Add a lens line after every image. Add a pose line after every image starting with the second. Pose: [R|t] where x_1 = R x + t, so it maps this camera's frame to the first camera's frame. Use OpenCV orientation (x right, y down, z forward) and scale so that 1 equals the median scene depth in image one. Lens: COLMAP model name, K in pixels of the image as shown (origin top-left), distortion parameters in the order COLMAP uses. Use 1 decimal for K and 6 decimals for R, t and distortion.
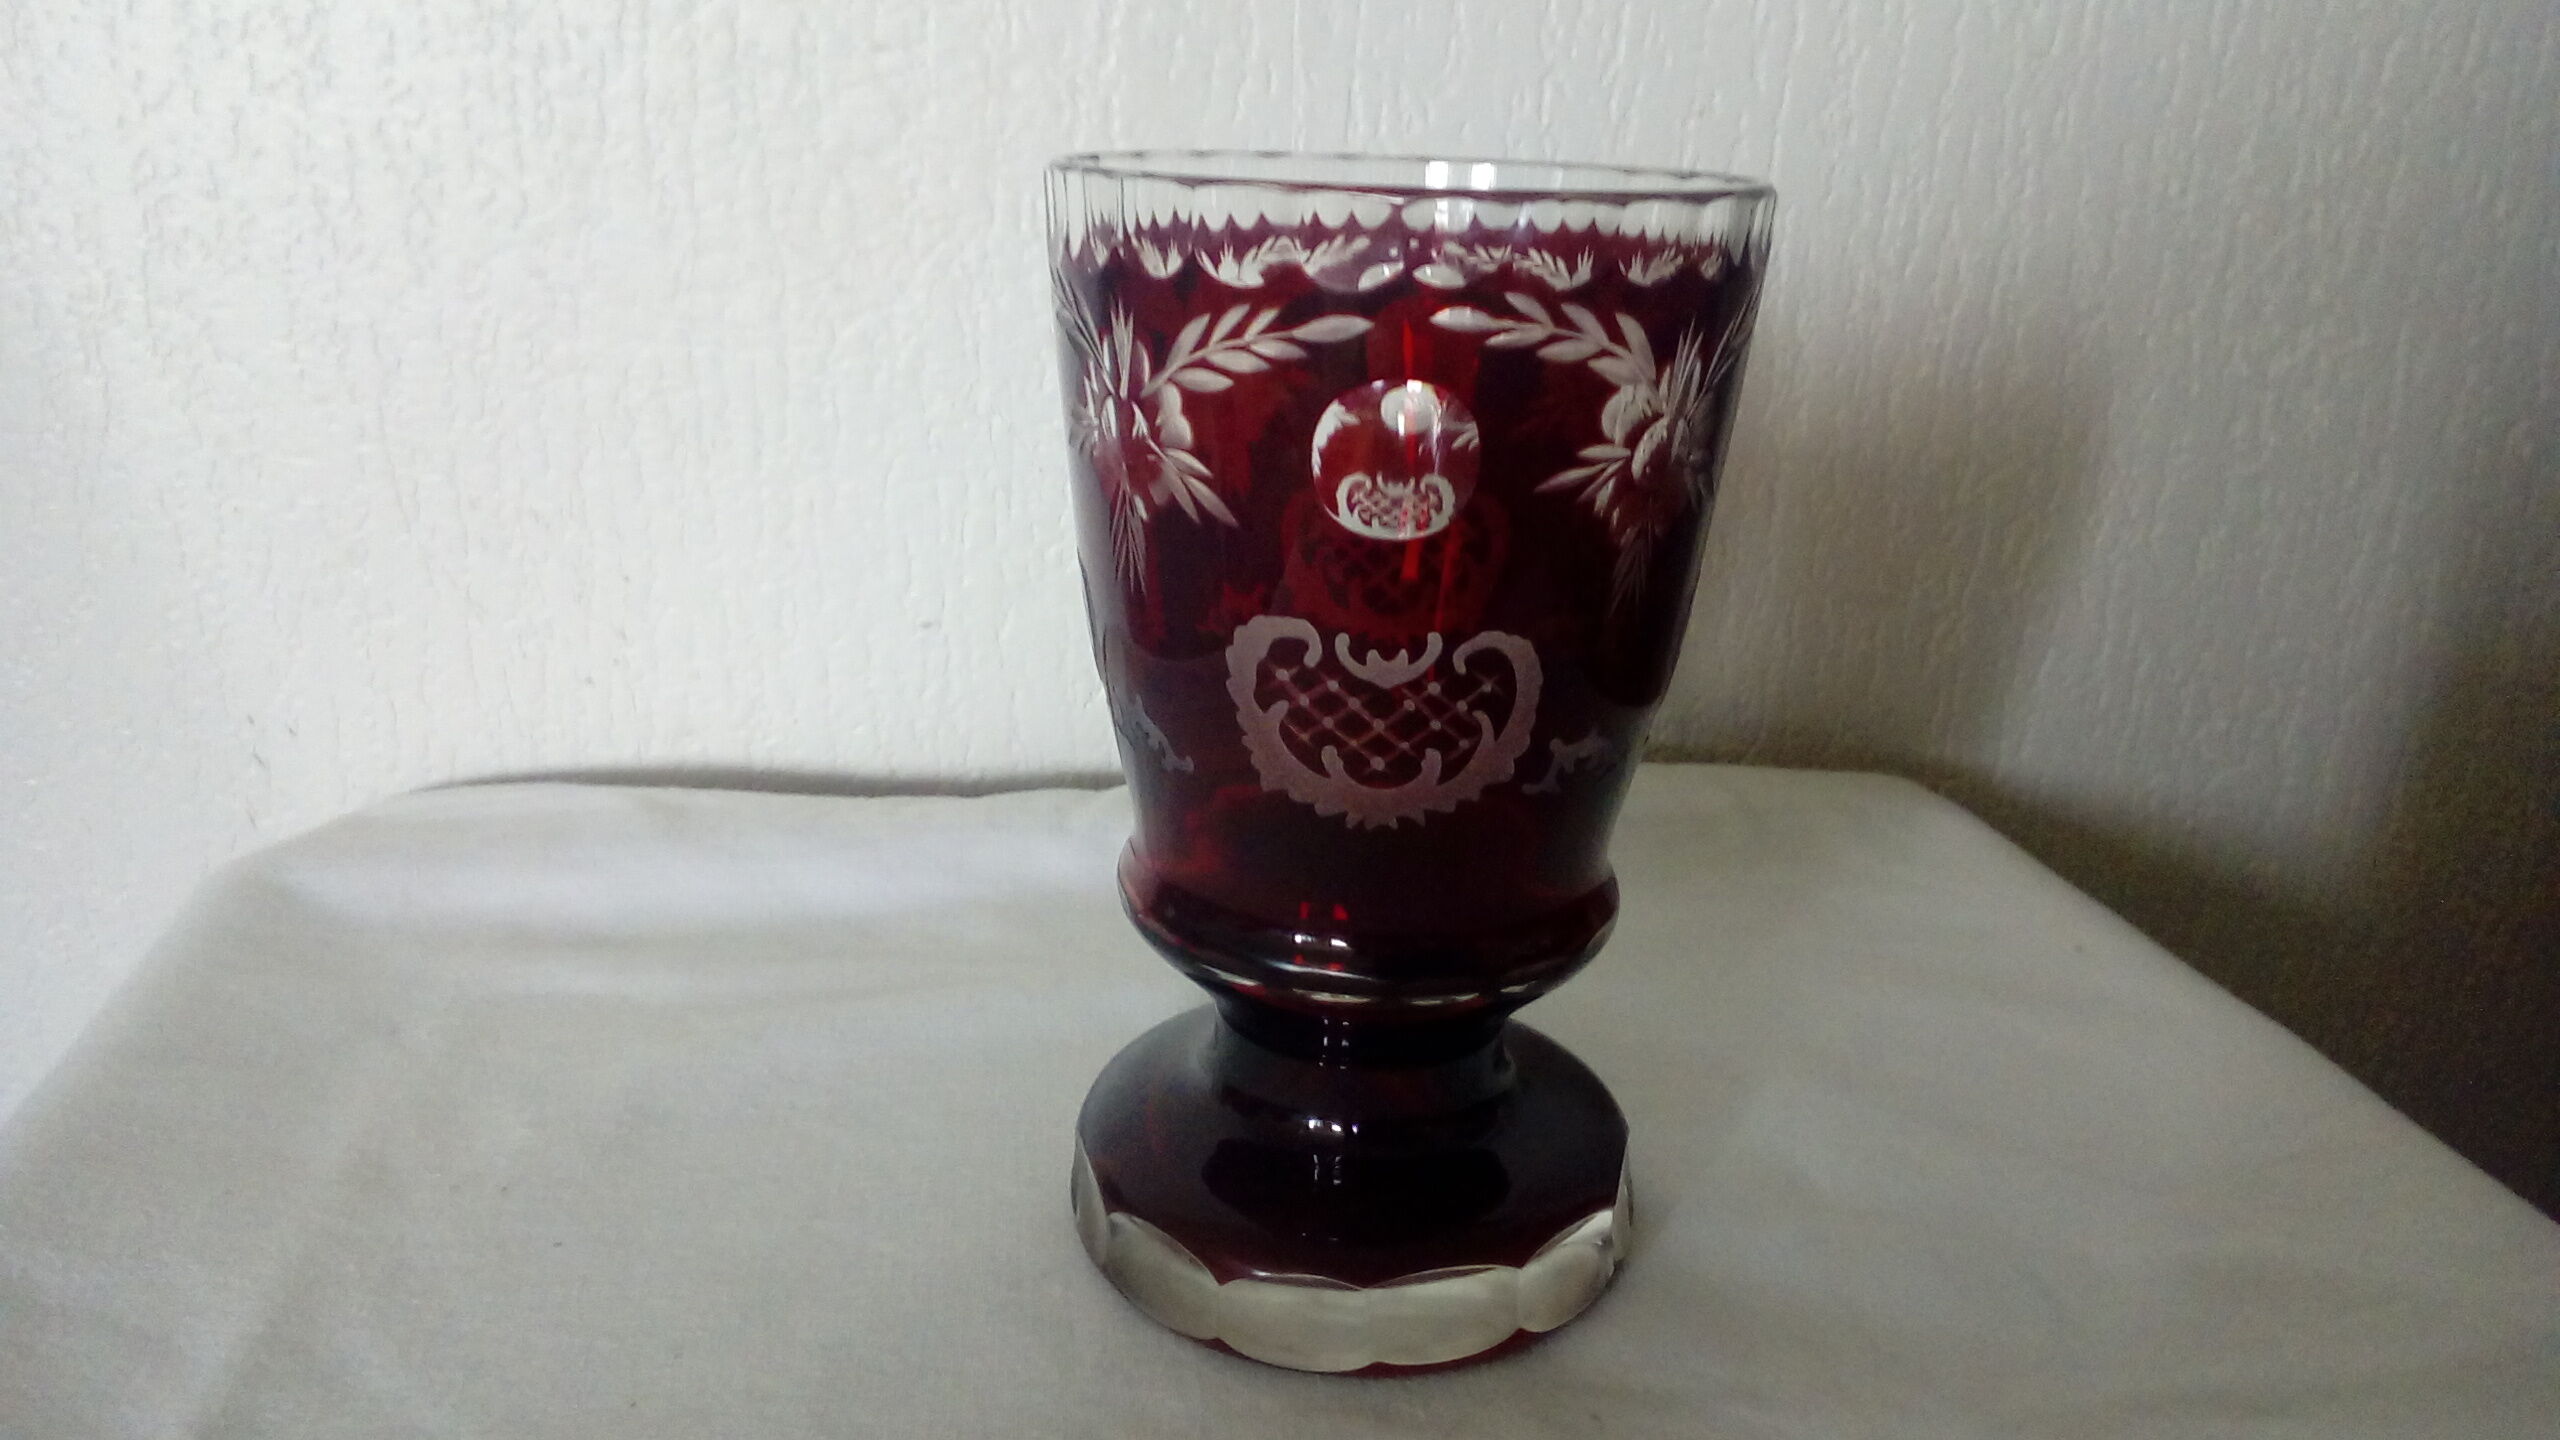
lens RADIAL K [[1907.9, 0, 1302.3], [0, 1907.9, 694.8], [0, 0, 1]] dist [-0.000033, -0.003266]
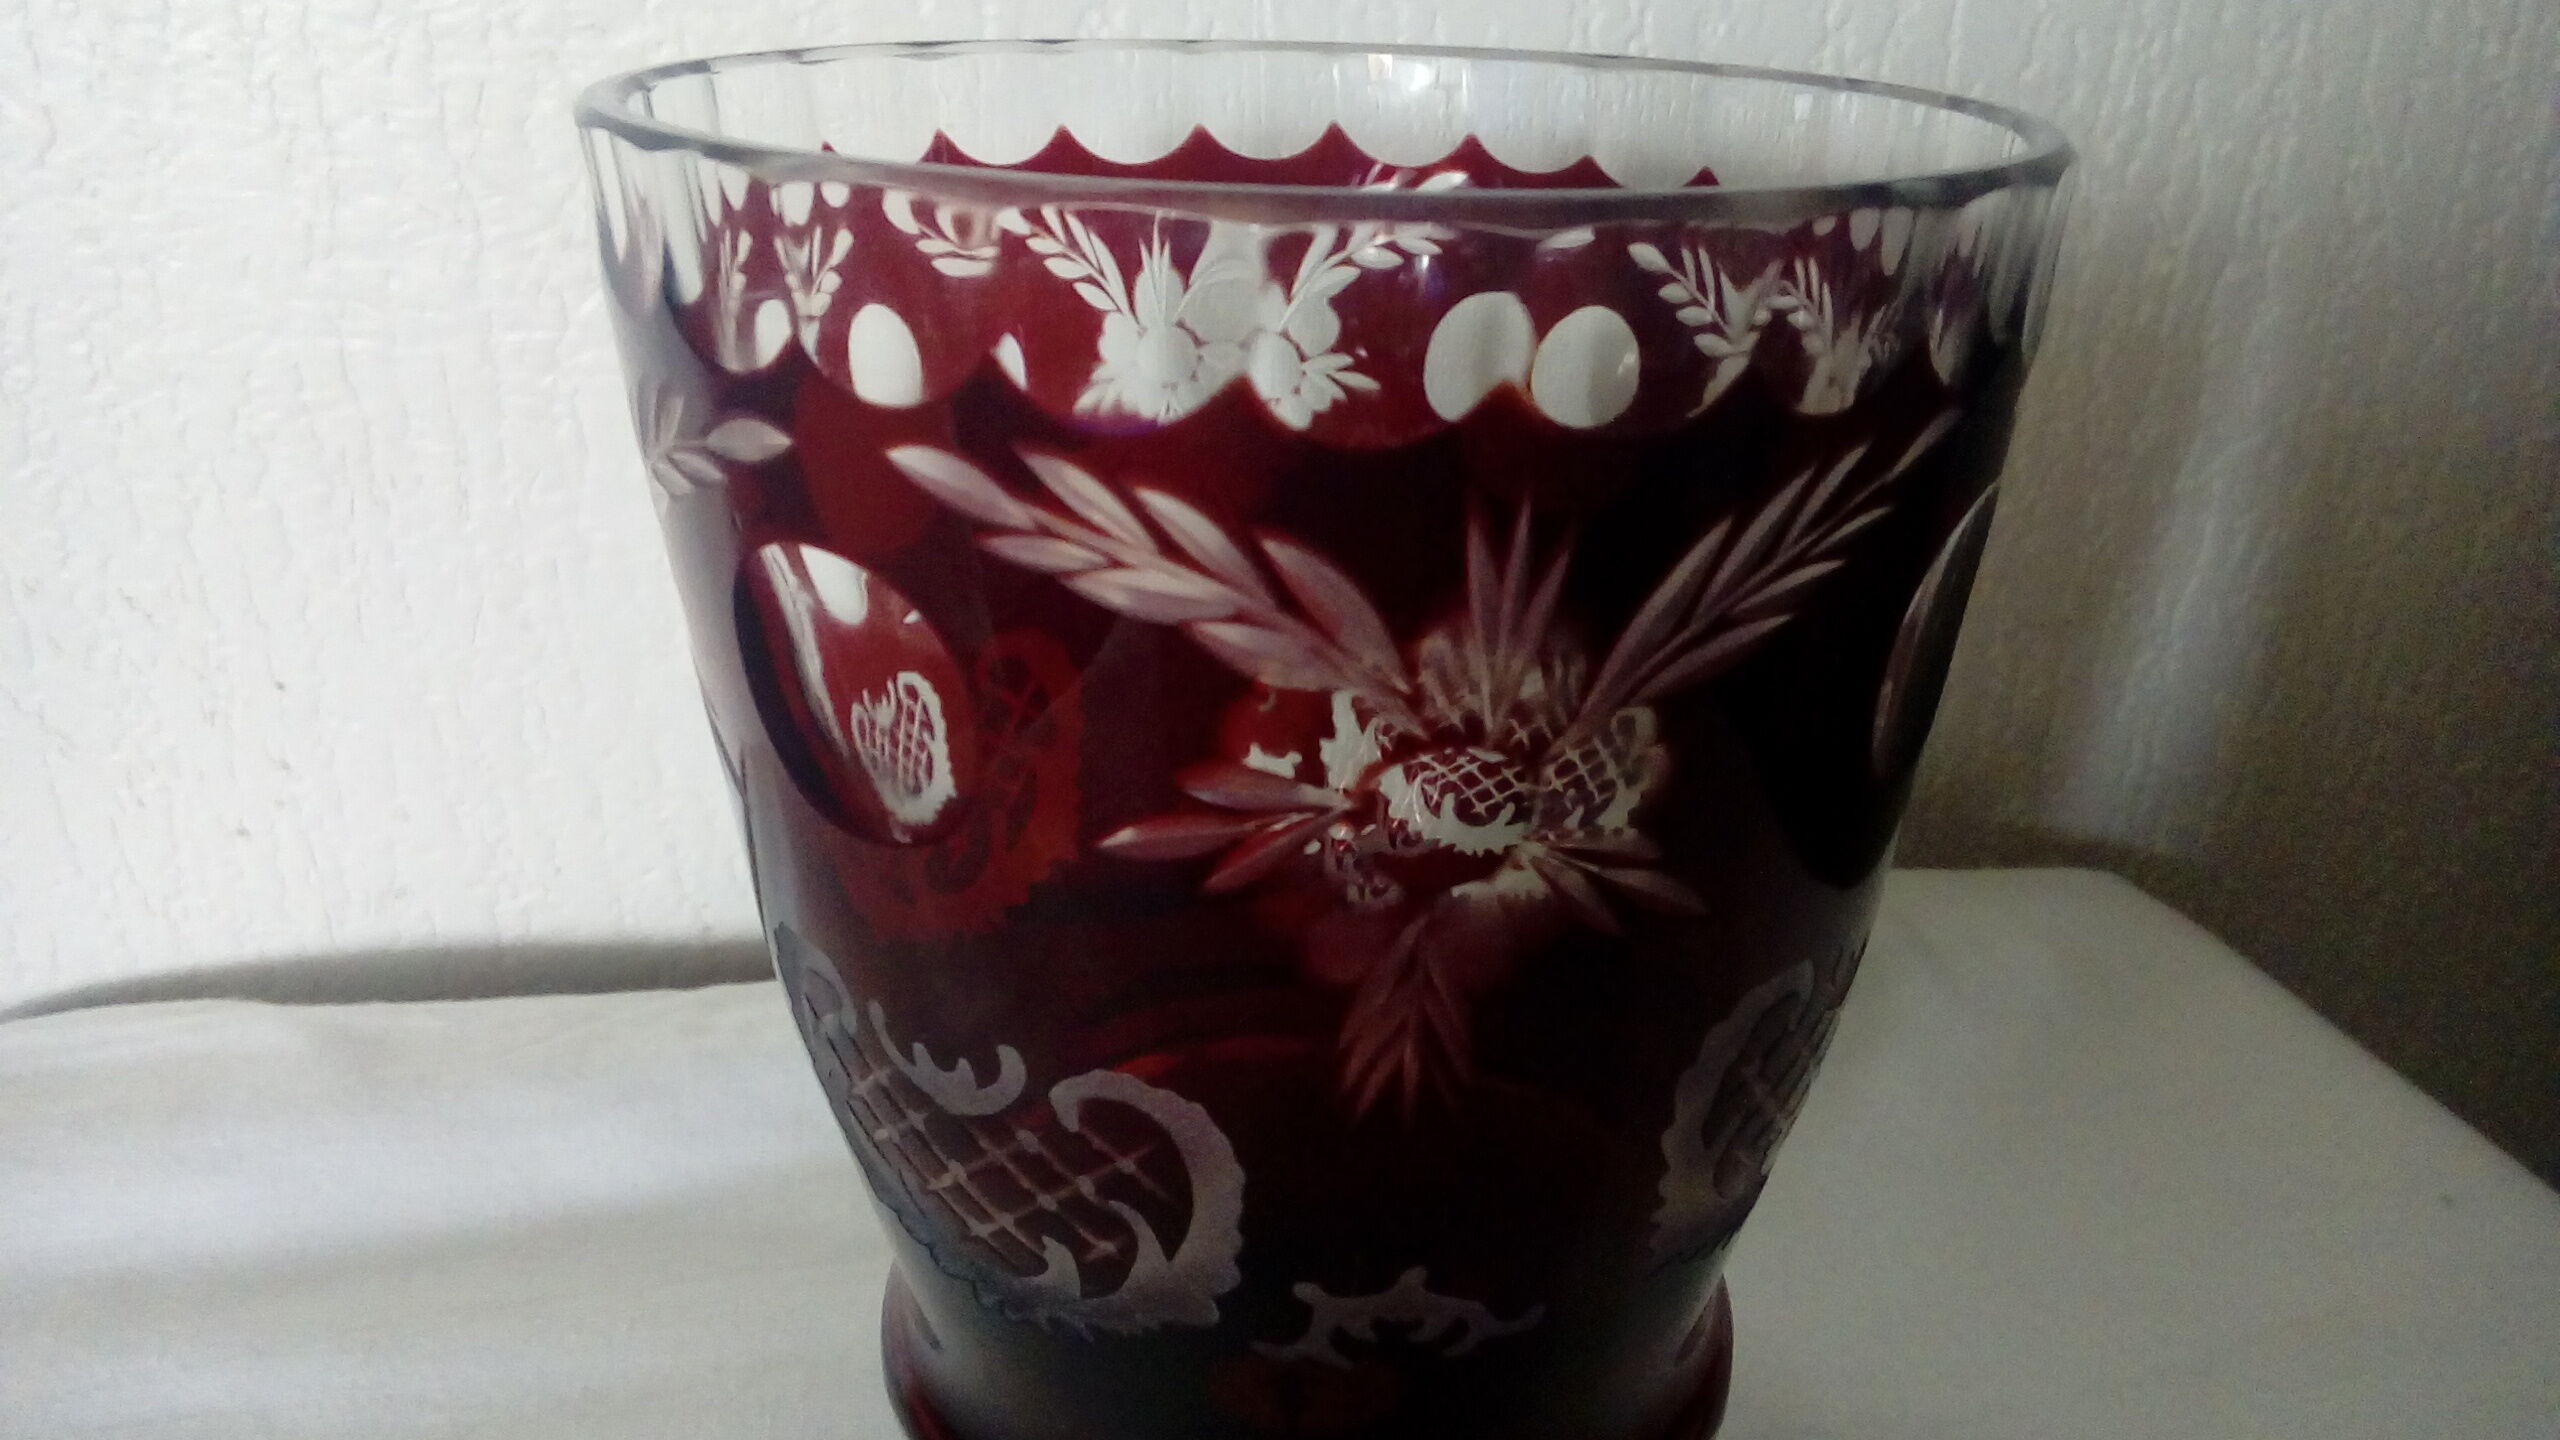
lens RADIAL K [[1920.8, 0, 1312.7], [0, 1920.8, 728.0], [0, 0, 1]] dist [-0.020075, -0.006669]
pose [[0.998137, -0.032571, 0.051594, -0.027296], [0.026197, 0.992462, 0.119718, -0.118263], [-0.055105, -0.118143, 0.991466, 0.315331]]
